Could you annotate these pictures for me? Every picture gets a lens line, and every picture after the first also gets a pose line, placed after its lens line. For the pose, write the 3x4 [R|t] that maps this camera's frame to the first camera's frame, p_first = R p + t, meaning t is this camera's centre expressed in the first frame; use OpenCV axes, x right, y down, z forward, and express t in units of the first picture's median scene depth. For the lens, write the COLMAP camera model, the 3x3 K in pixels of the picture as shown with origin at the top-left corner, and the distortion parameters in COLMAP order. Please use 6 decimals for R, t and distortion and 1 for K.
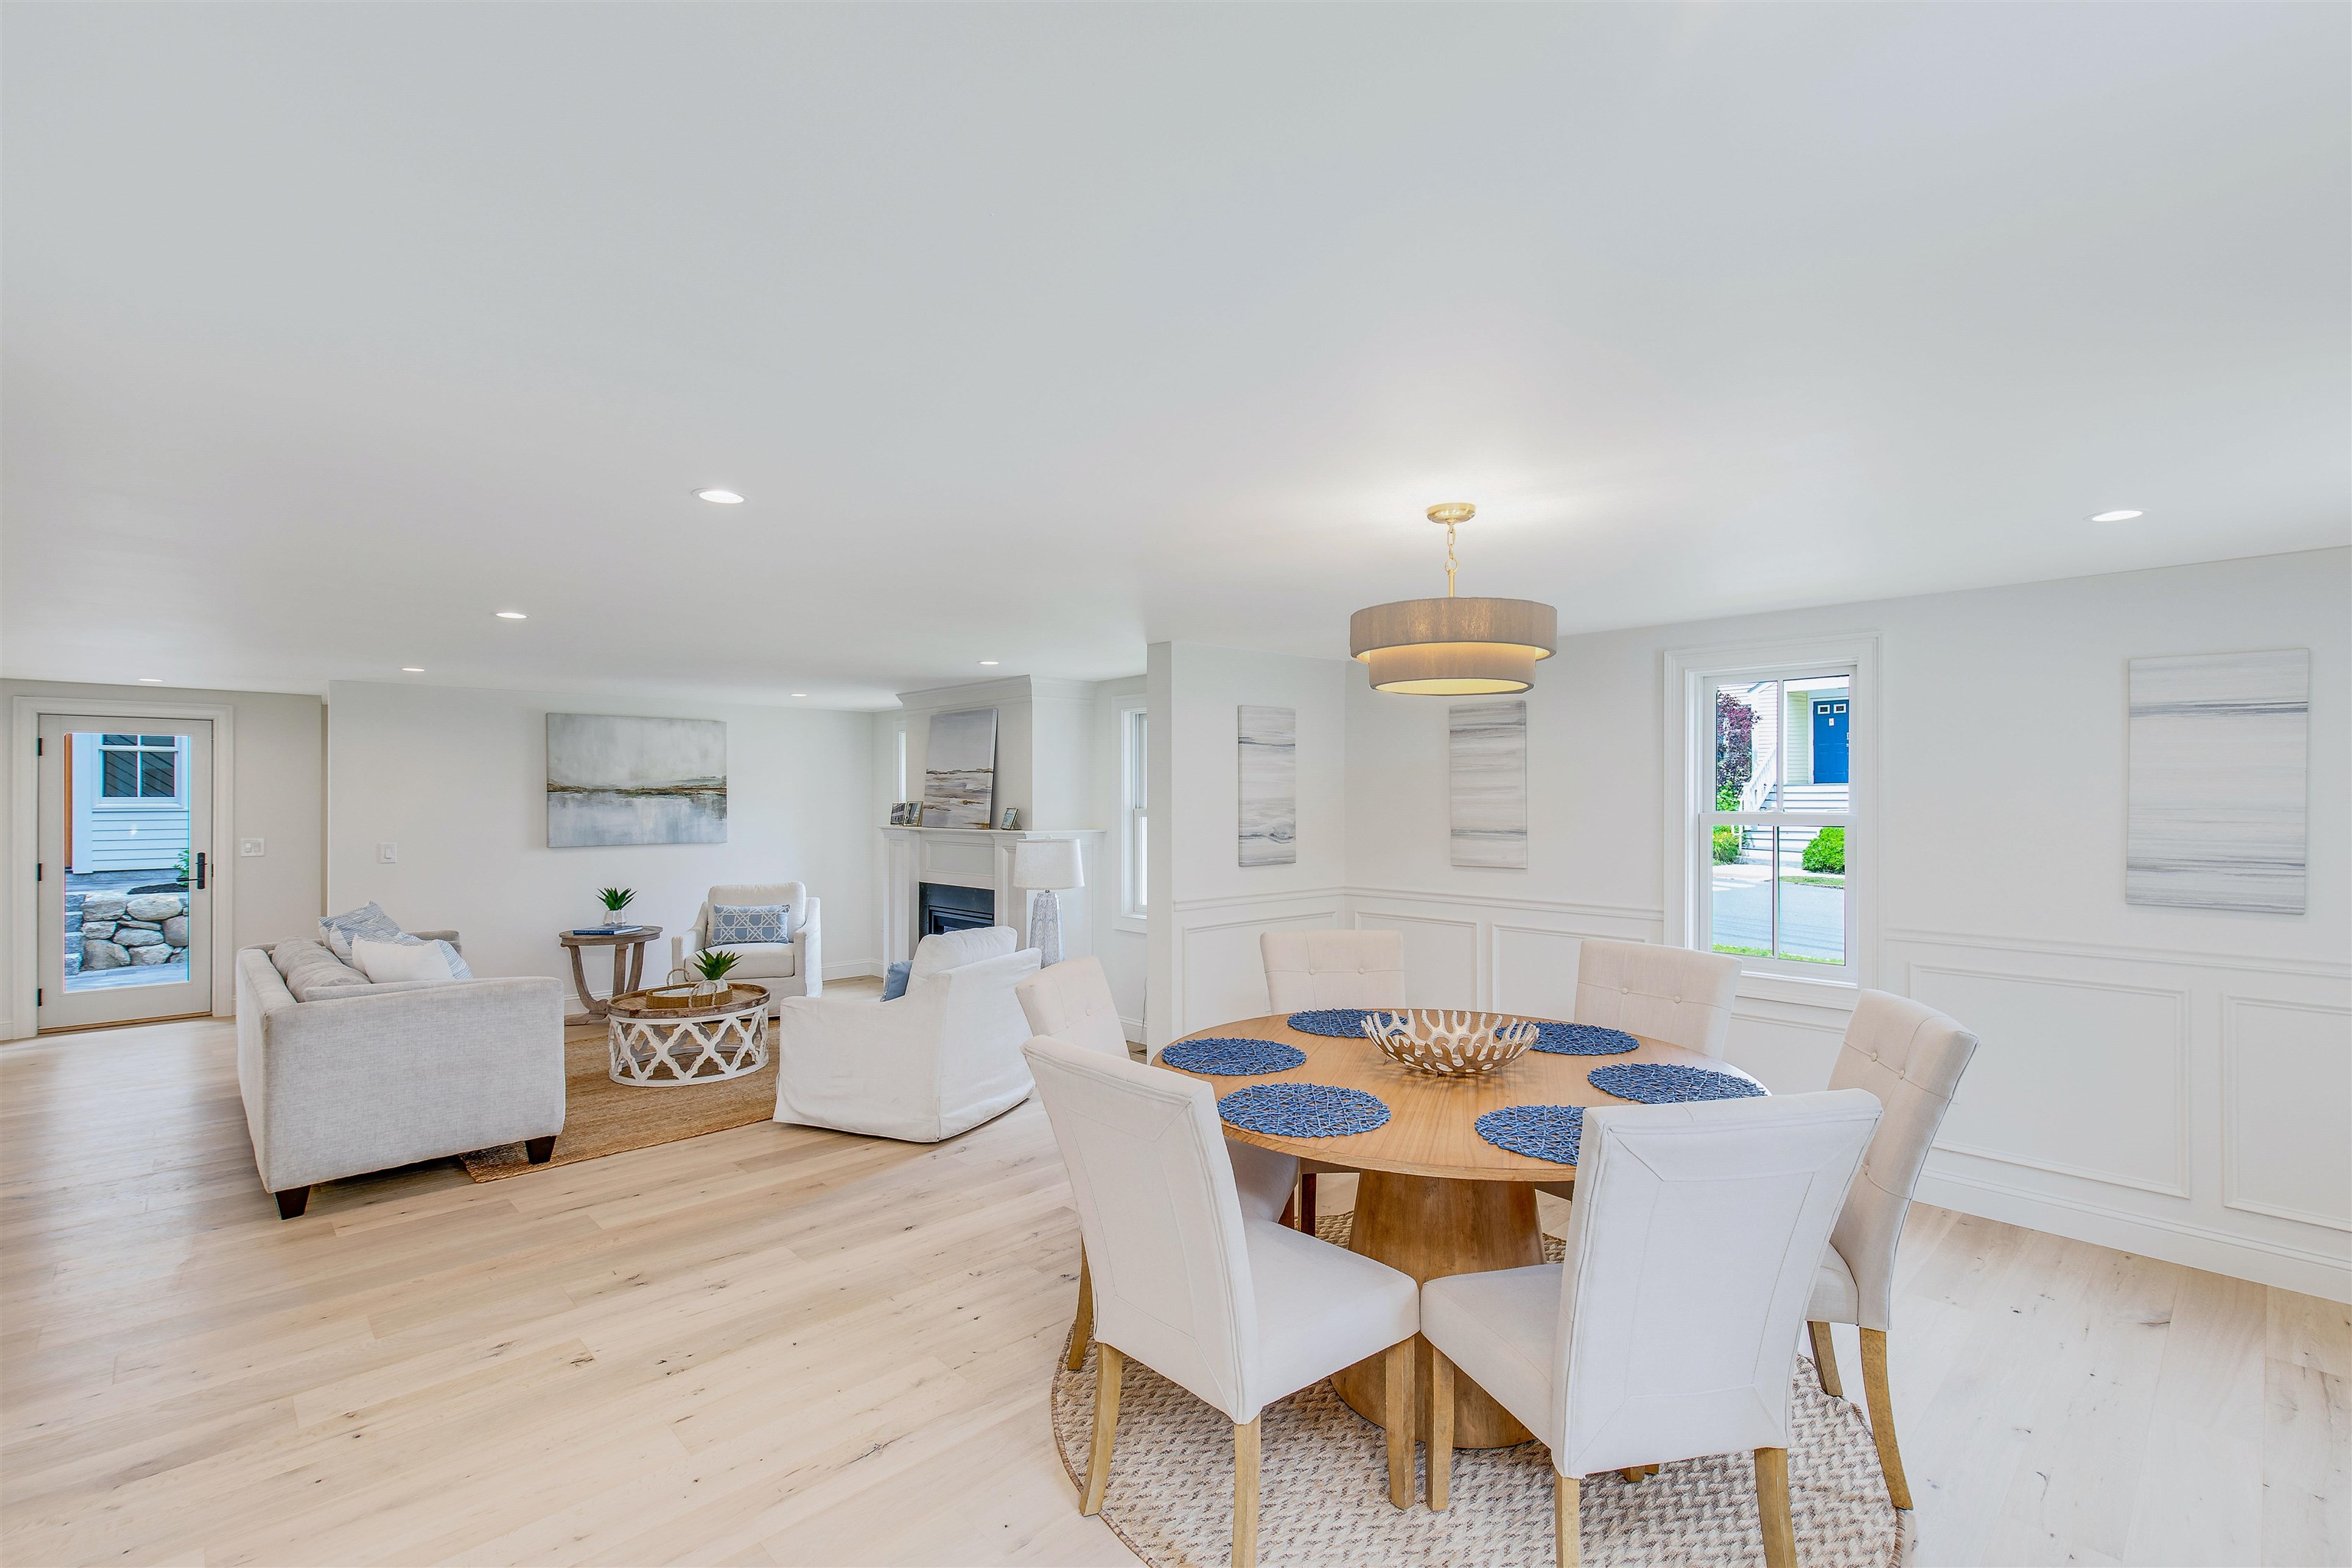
lens RADIAL K [[1055.6, 0, 1210.9], [0, 1055.6, 795.9], [0, 0, 1]] dist [0.012951, -0.003265]
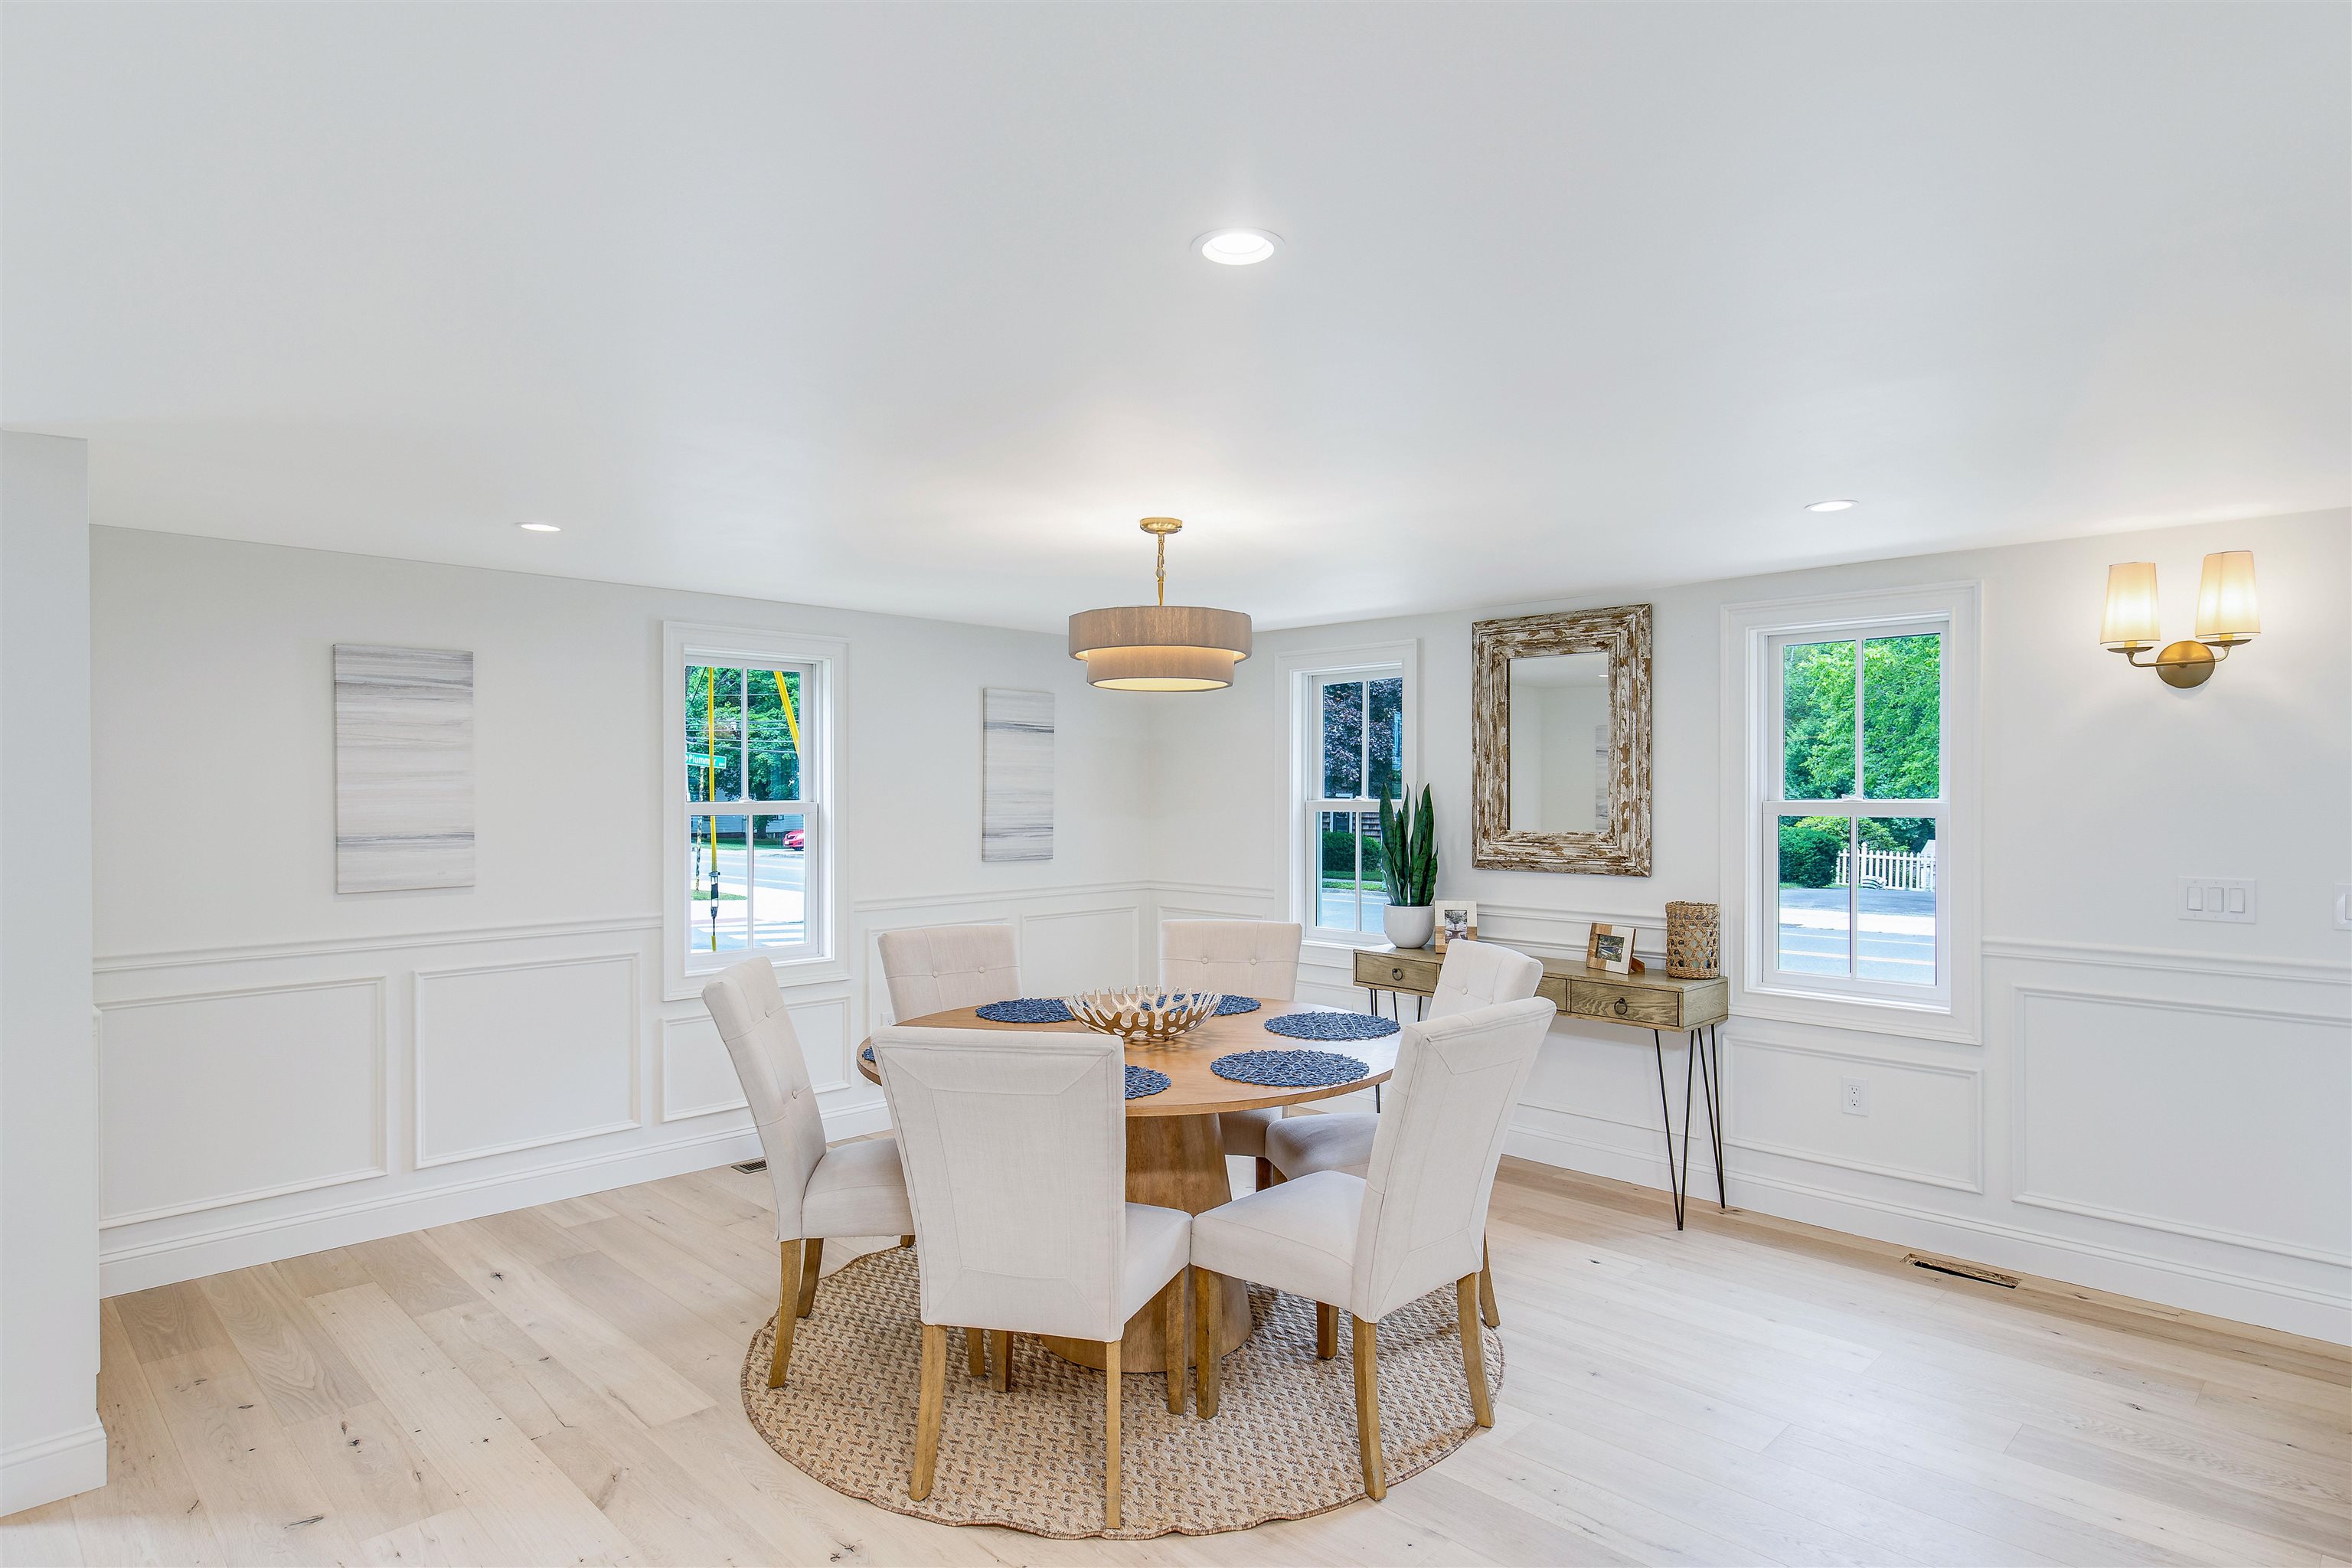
lens RADIAL K [[1267.1, 0, 1170.1], [0, 1267.1, 808.9], [0, 0, 1]] dist [0.010432, -0.001377]
pose [[-0.005169, -0.018121, 0.999822, -0.399855], [0.000718, 0.999835, 0.018125, 0.000626], [-0.999986, 0.000812, -0.005155, 0.368311]]
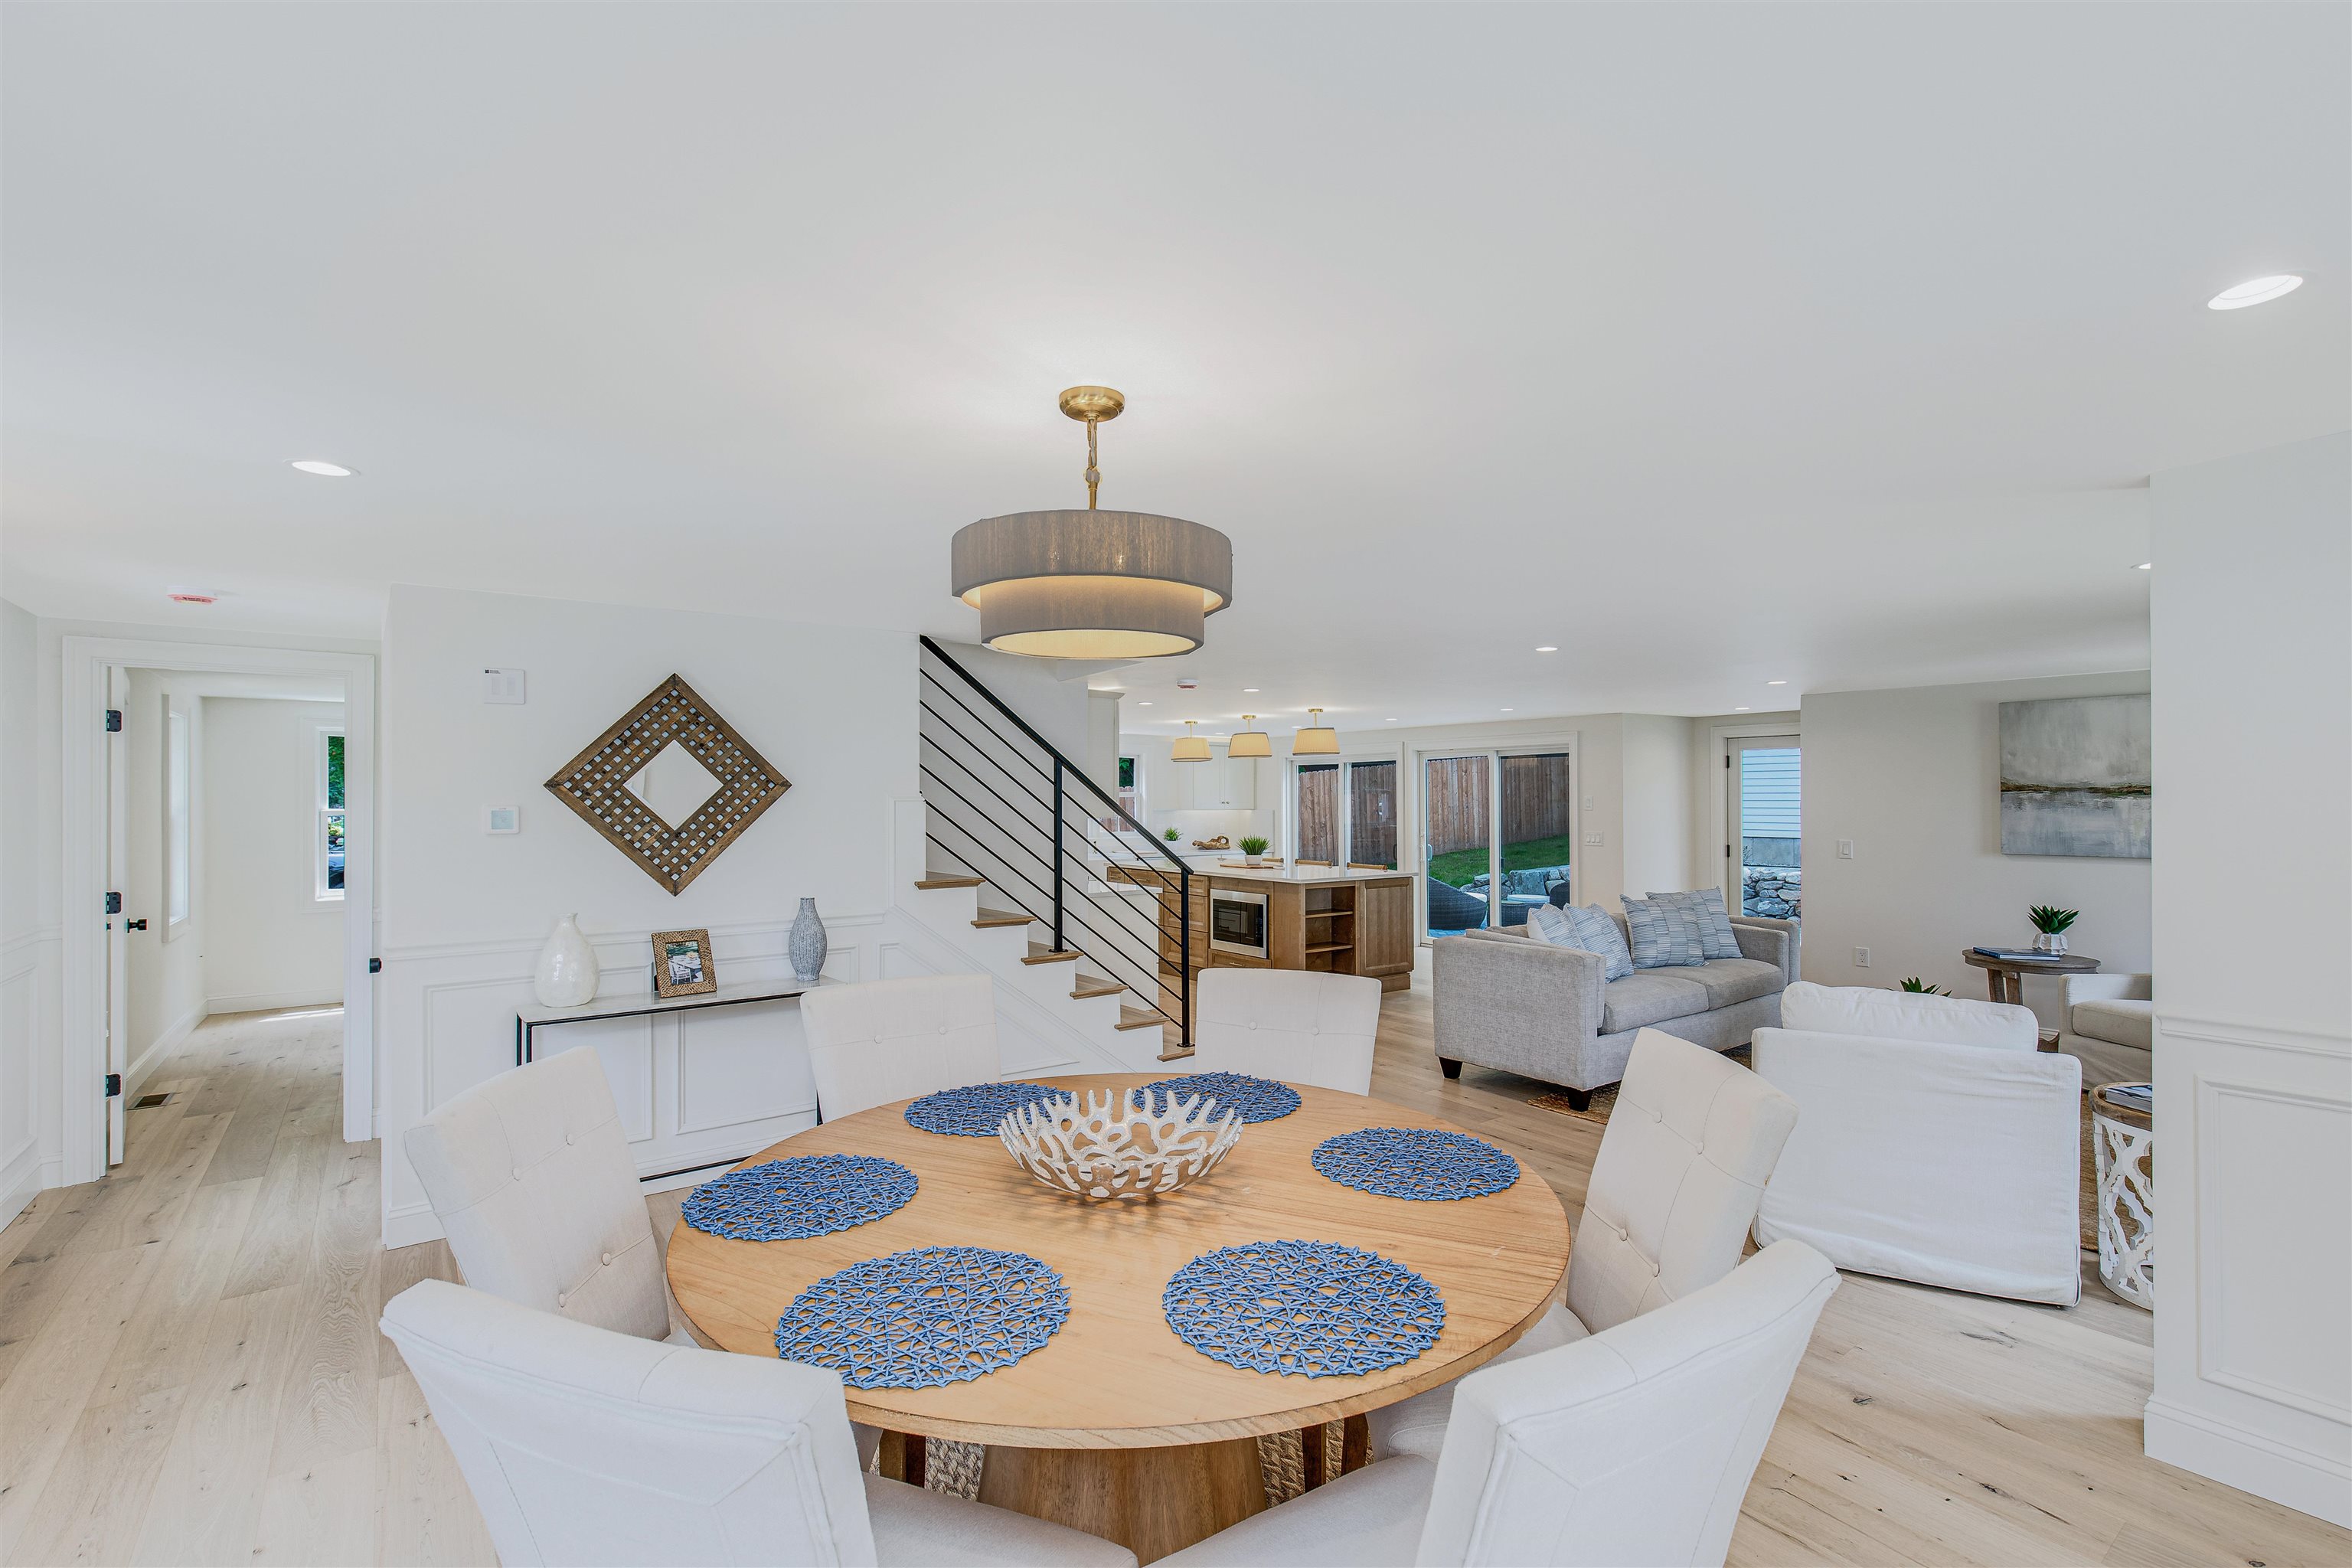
lens RADIAL K [[1055.6, 0, 1175.5], [0, 1055.6, 785.7], [0, 0, 1]] dist [0.012951, -0.003265]
pose [[-0.124697, -0.010748, -0.992137, 0.348452], [0.003120, 0.999932, -0.011225, -0.000803], [0.992190, -0.004495, -0.124655, 0.418916]]
